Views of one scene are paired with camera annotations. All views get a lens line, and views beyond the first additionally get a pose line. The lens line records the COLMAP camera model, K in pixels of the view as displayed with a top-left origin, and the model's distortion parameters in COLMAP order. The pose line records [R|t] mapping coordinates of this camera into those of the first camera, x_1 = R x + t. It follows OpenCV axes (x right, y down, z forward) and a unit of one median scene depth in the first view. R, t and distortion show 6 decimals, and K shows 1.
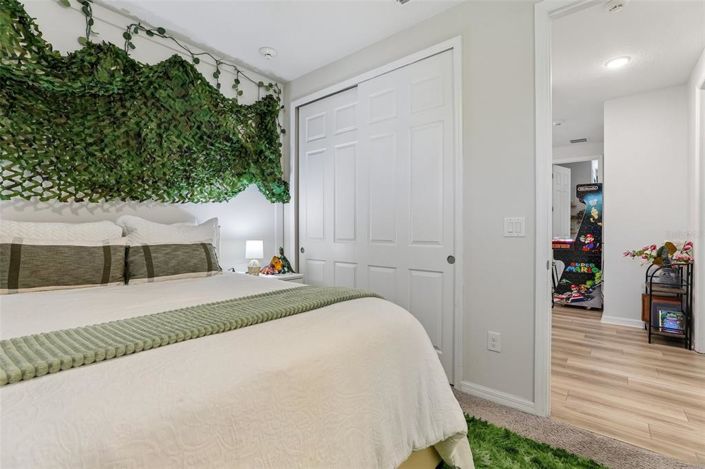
lens RADIAL K [[326.8, 0, 348.2], [0, 326.8, 231.4], [0, 0, 1]] dist [-0.001657, -0.000092]
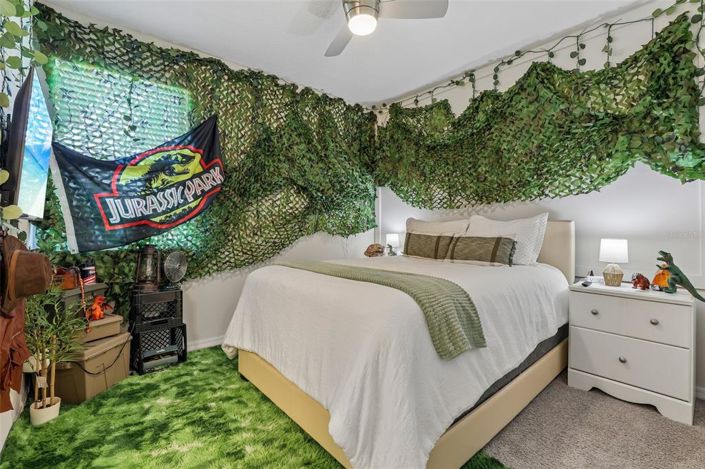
lens RADIAL K [[312.7, 0, 352.5], [0, 312.7, 234.5], [0, 0, 1]] dist [-0.003136, 0.000175]
pose [[-0.143732, 0.024377, -0.989316, 0.607460], [0.000113, 0.999697, 0.024617, -0.000318], [0.989617, 0.003426, -0.143691, 0.573010]]
